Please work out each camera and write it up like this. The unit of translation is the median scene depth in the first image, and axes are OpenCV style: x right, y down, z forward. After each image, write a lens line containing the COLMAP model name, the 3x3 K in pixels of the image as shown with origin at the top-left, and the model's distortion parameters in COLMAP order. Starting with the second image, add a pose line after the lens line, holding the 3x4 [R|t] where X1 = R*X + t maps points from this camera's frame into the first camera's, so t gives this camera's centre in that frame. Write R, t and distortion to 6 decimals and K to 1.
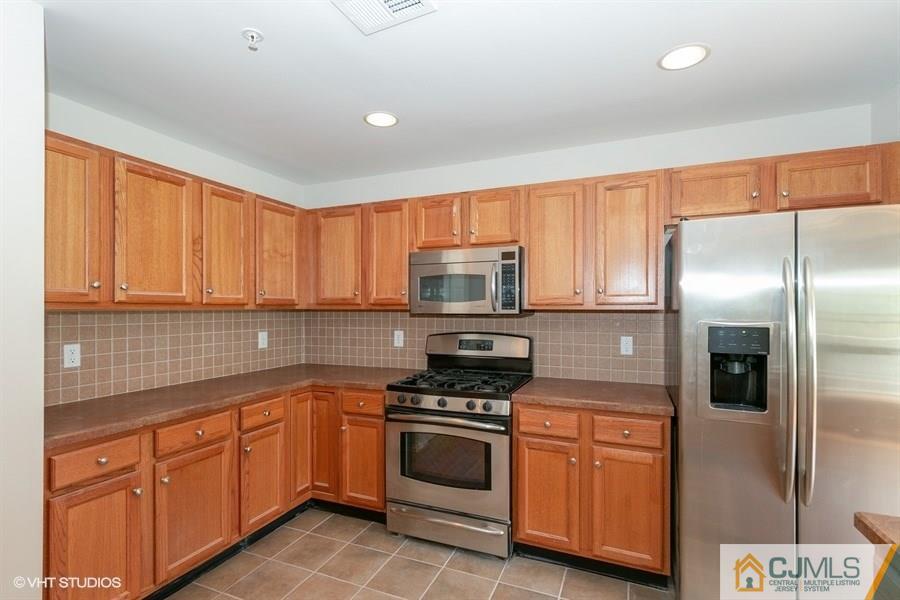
lens RADIAL K [[427.8, 0, 453.0], [0, 427.8, 319.1], [0, 0, 1]] dist [-0.002977, -0.000334]
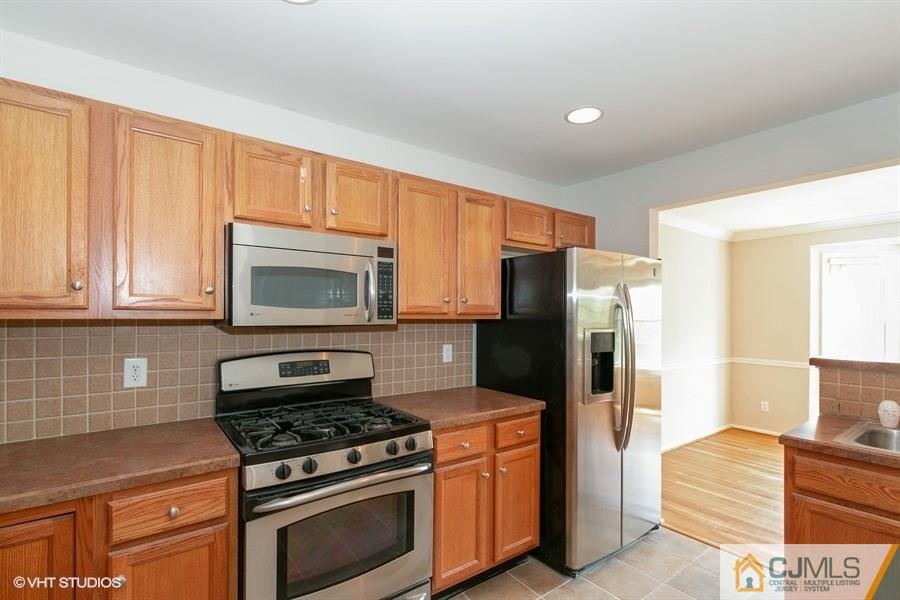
lens RADIAL K [[427.8, 0, 453.0], [0, 427.8, 319.1], [0, 0, 1]] dist [-0.002977, -0.000334]
pose [[0.505302, -0.006629, 0.862917, -0.500112], [0.014123, 0.999900, -0.000589, -0.020329], [-0.862827, 0.012485, 0.505346, 0.485056]]
